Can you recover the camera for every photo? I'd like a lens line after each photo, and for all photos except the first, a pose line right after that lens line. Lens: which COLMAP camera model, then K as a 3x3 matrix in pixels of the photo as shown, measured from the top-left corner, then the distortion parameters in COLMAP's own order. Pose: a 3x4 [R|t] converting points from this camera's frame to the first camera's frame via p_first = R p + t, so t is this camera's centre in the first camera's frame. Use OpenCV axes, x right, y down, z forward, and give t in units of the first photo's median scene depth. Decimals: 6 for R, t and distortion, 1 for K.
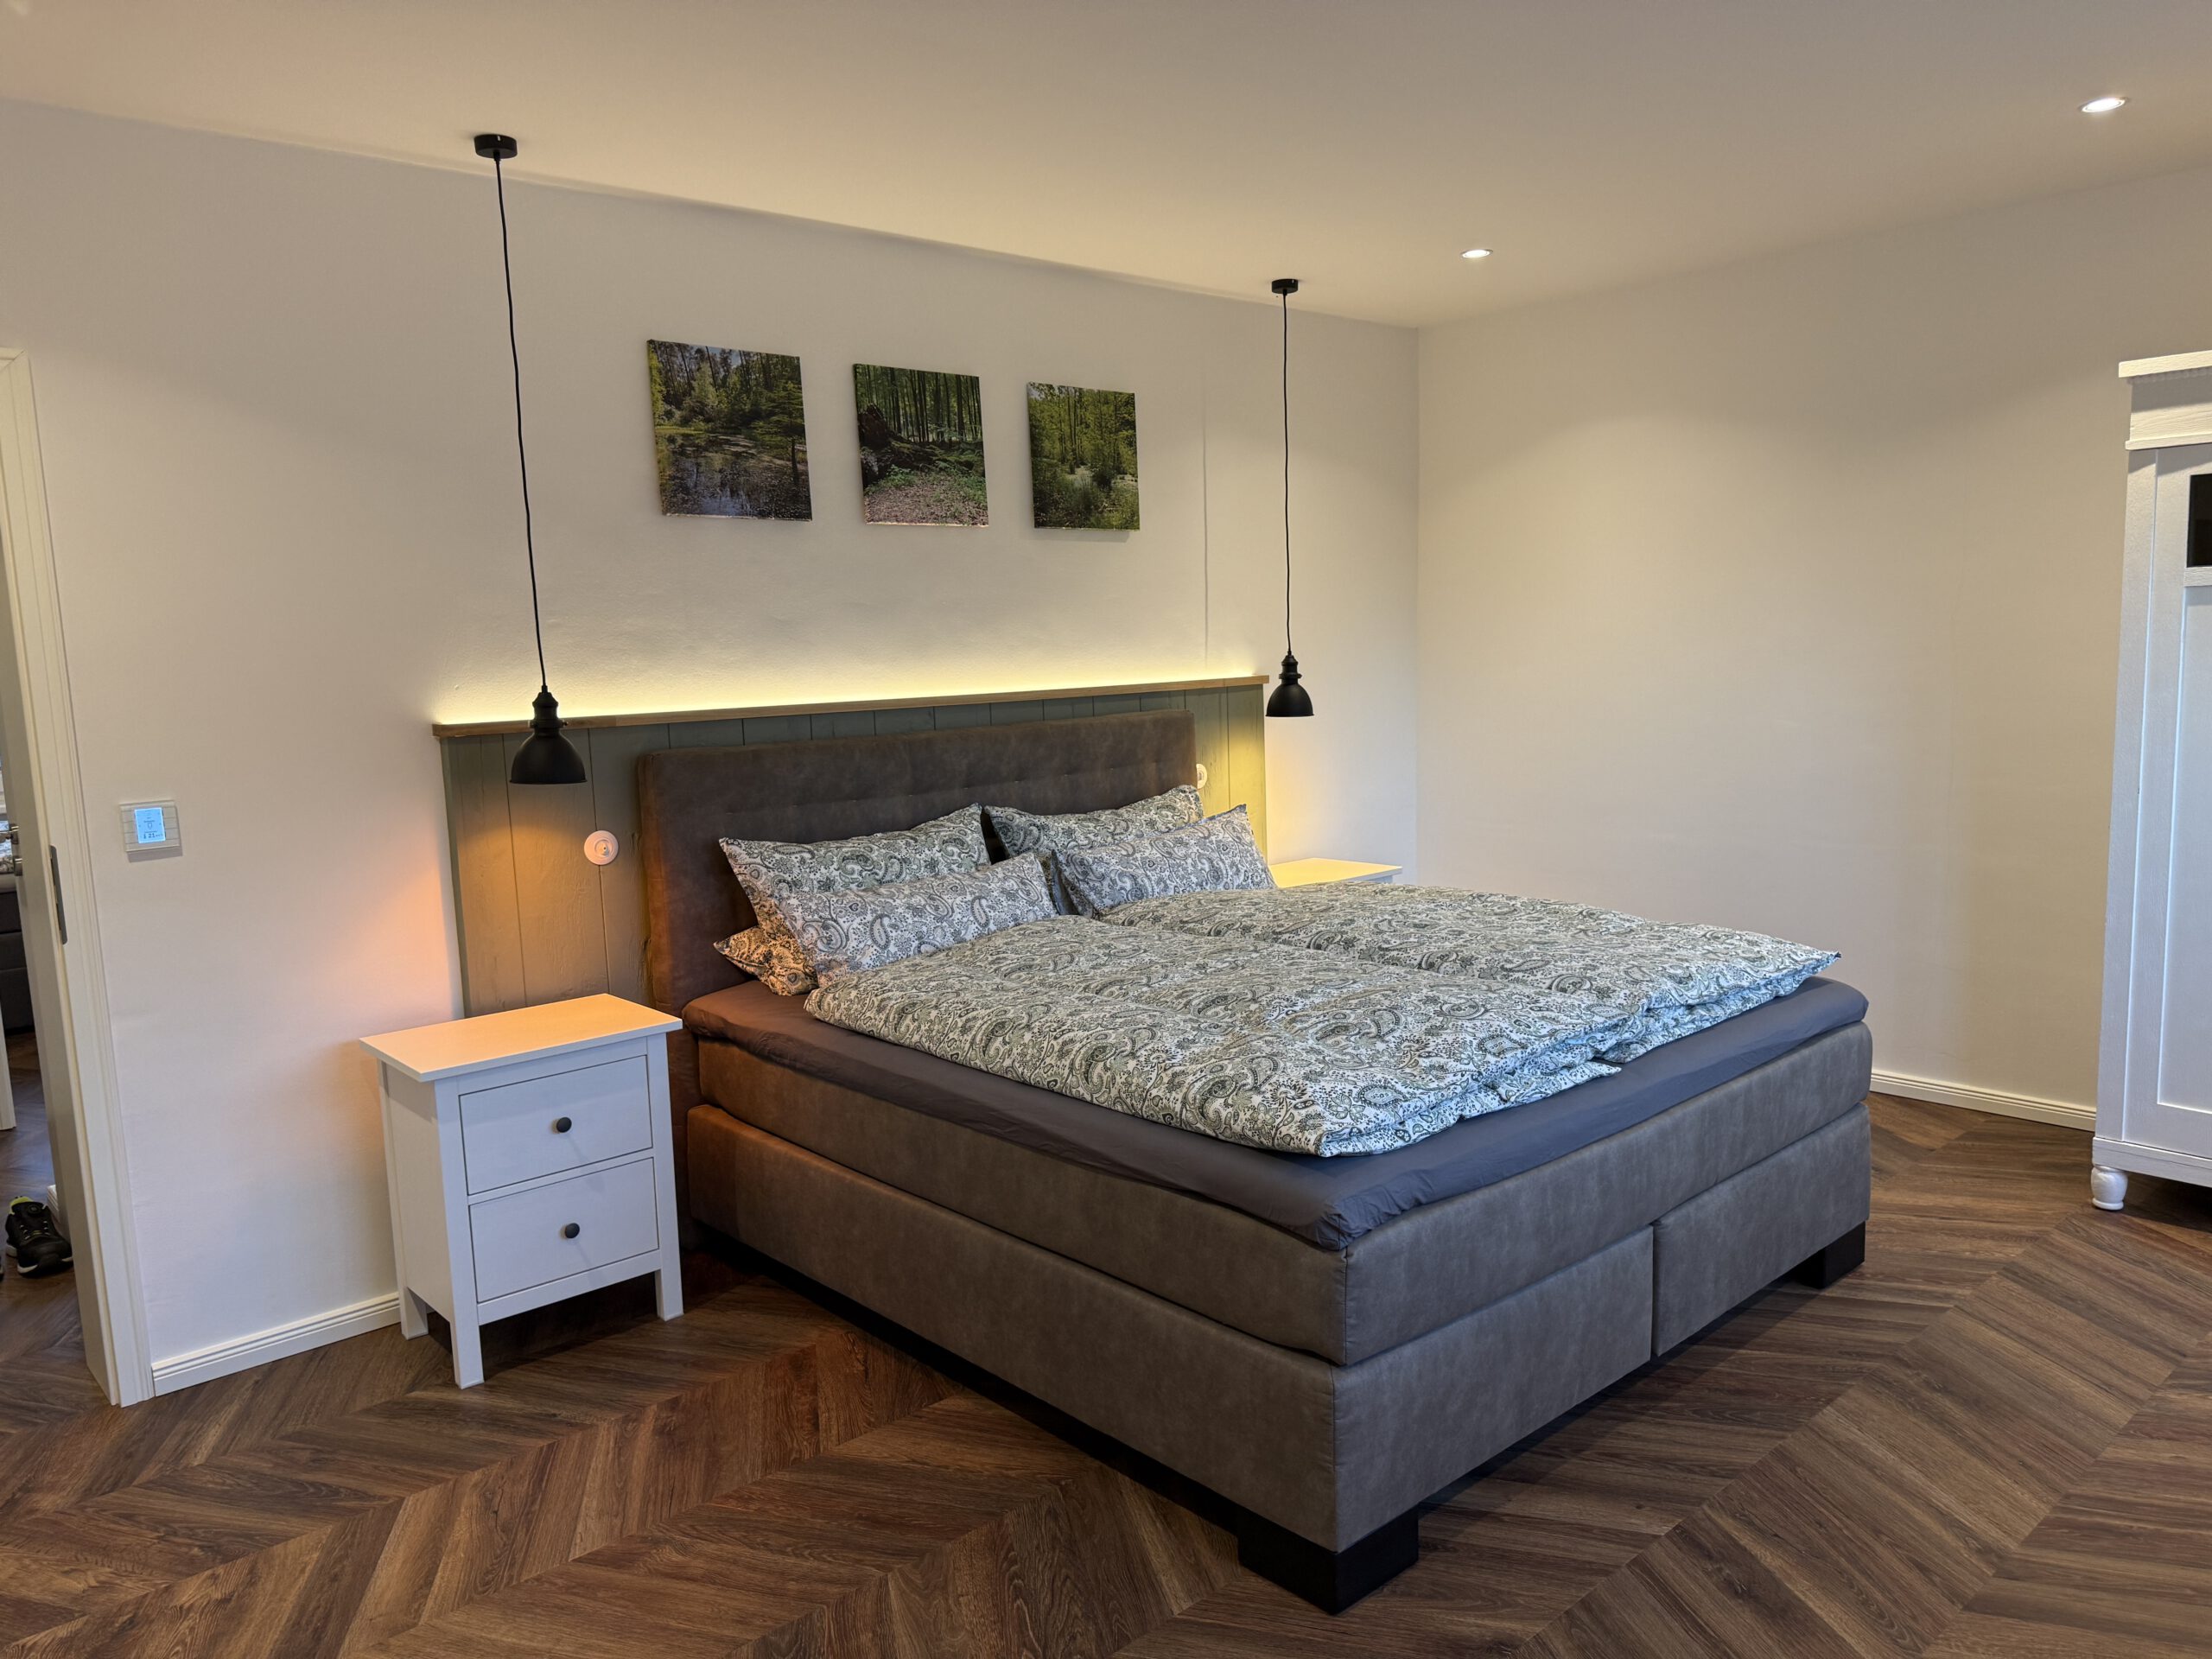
lens RADIAL K [[1545.5, 0, 1101.7], [0, 1545.5, 833.1], [0, 0, 1]] dist [0.062997, -0.064421]
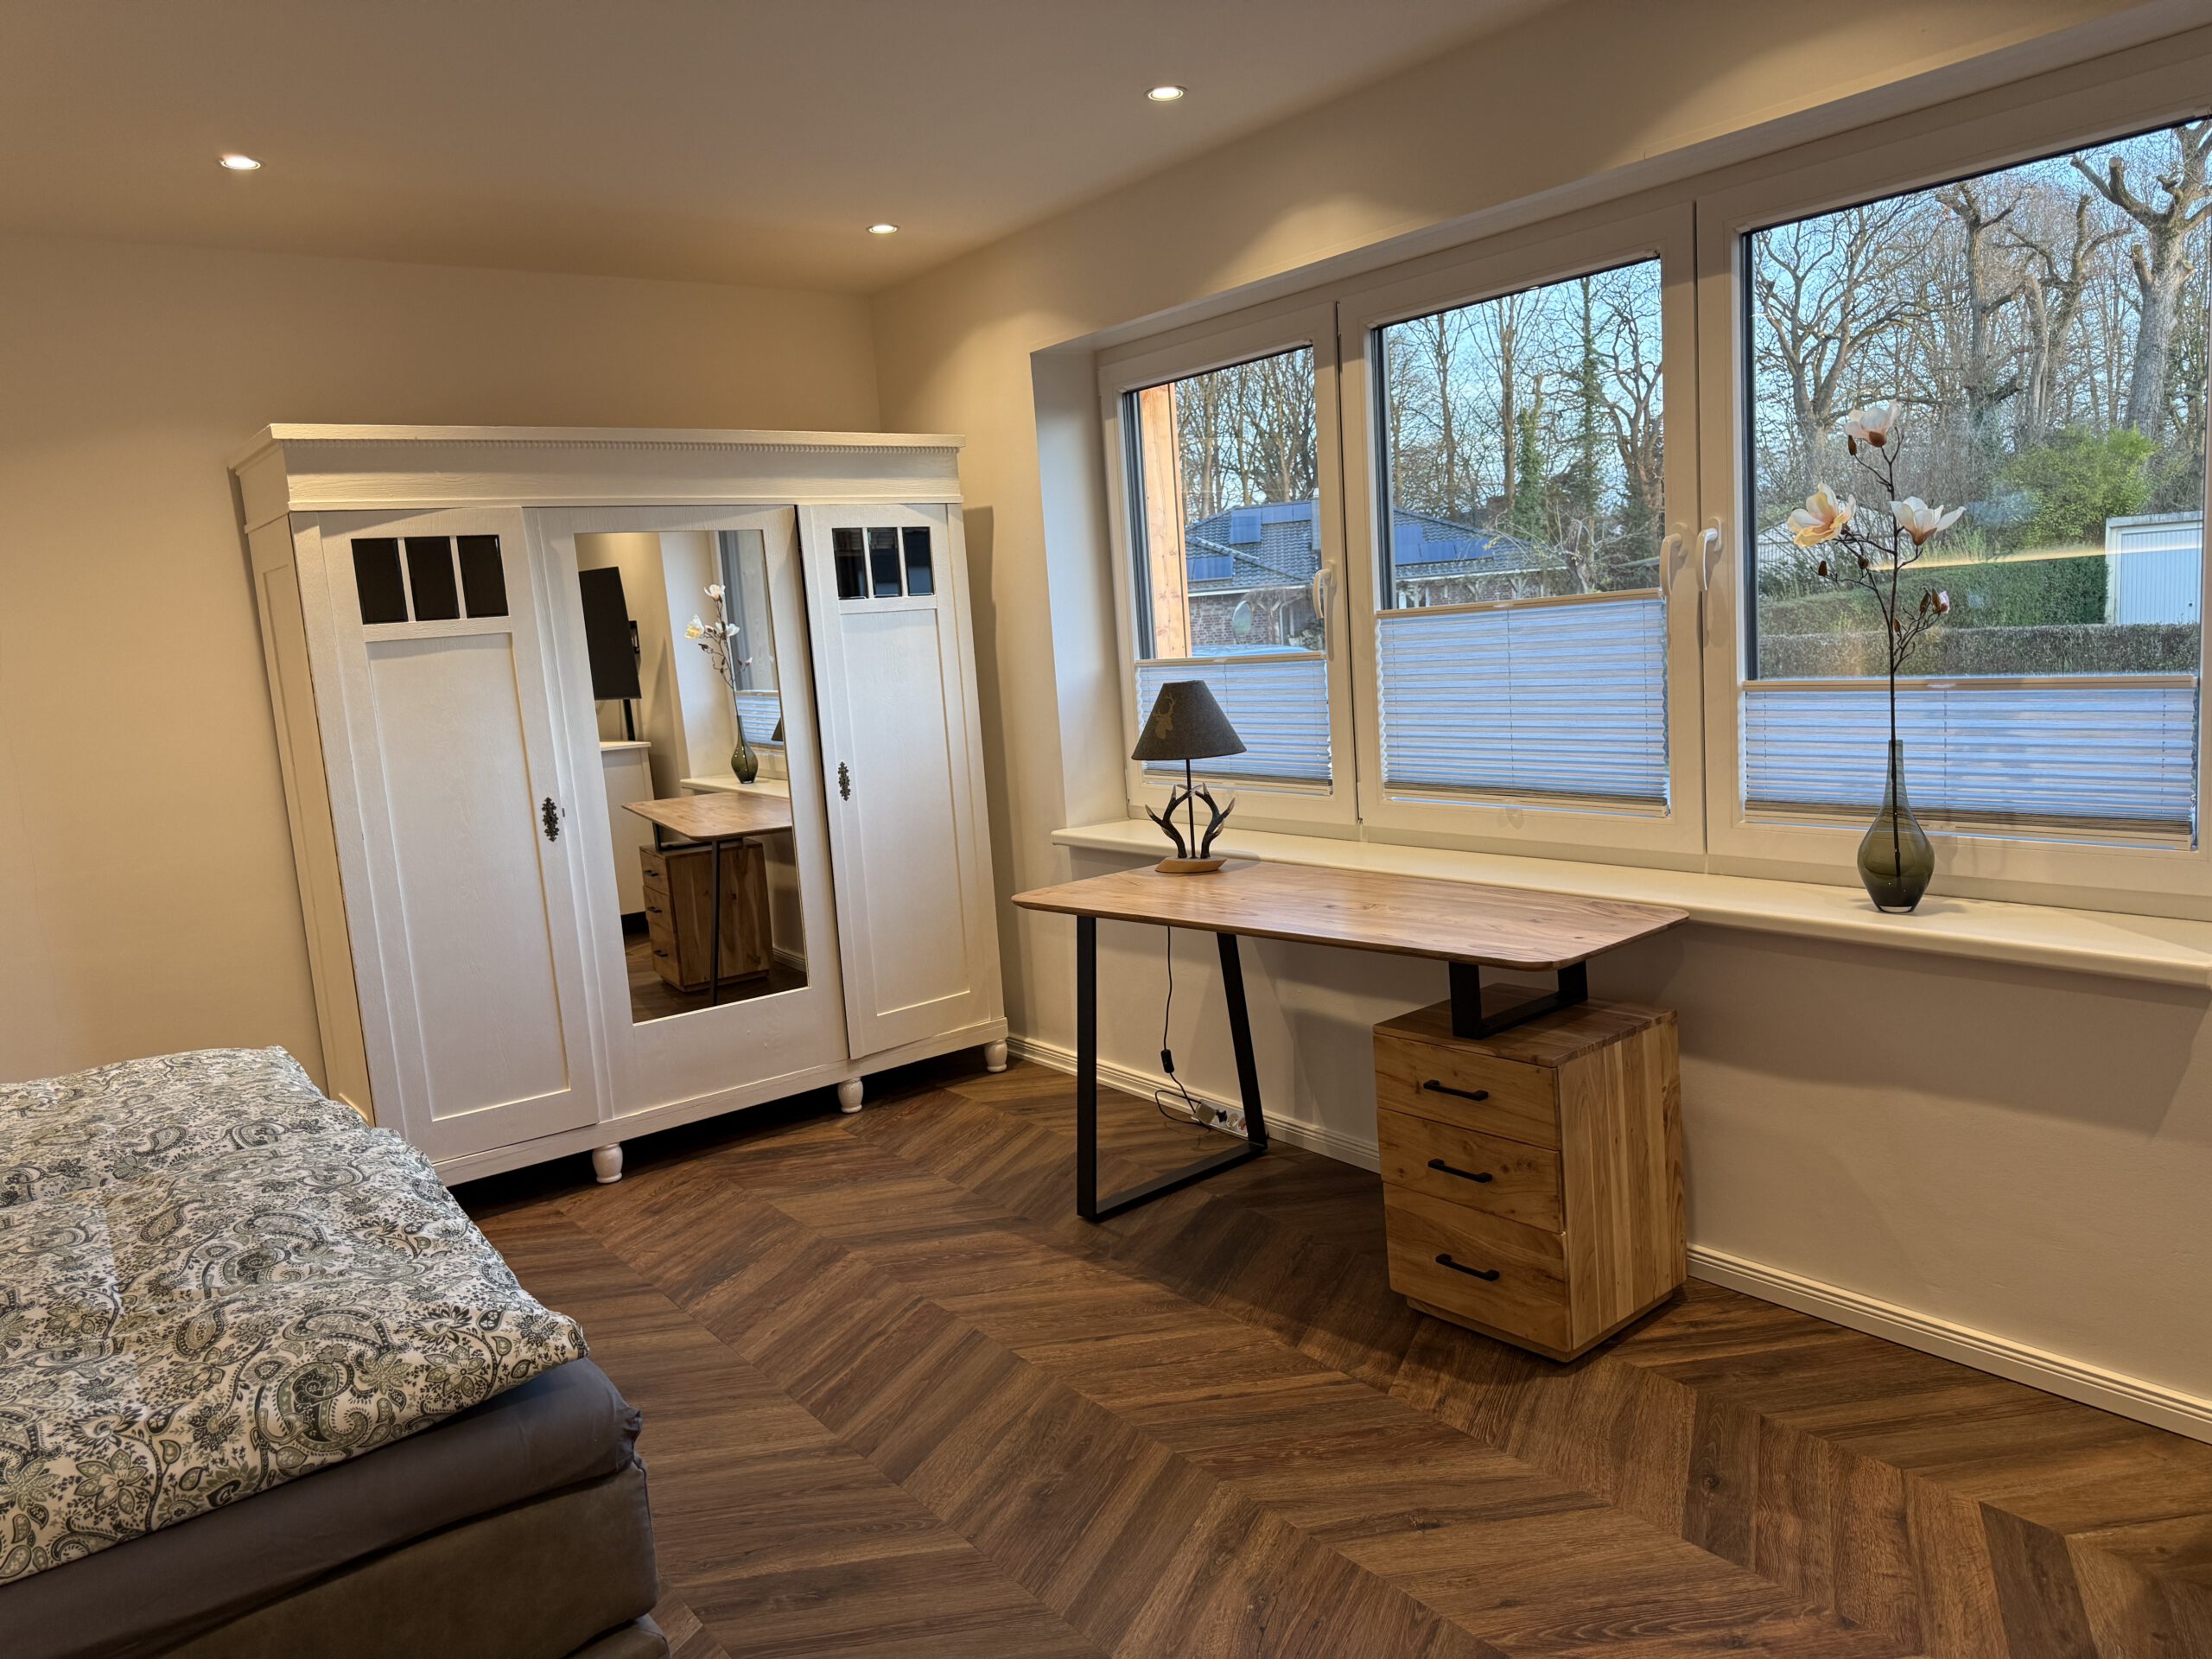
lens RADIAL K [[1545.5, 0, 1126.2], [0, 1545.5, 823.5], [0, 0, 1]] dist [0.062997, -0.064421]
pose [[0.082942, -0.106056, 0.990895, -0.481204], [0.194090, 0.976999, 0.088323, -0.043017], [-0.977471, 0.184997, 0.101618, 0.583587]]
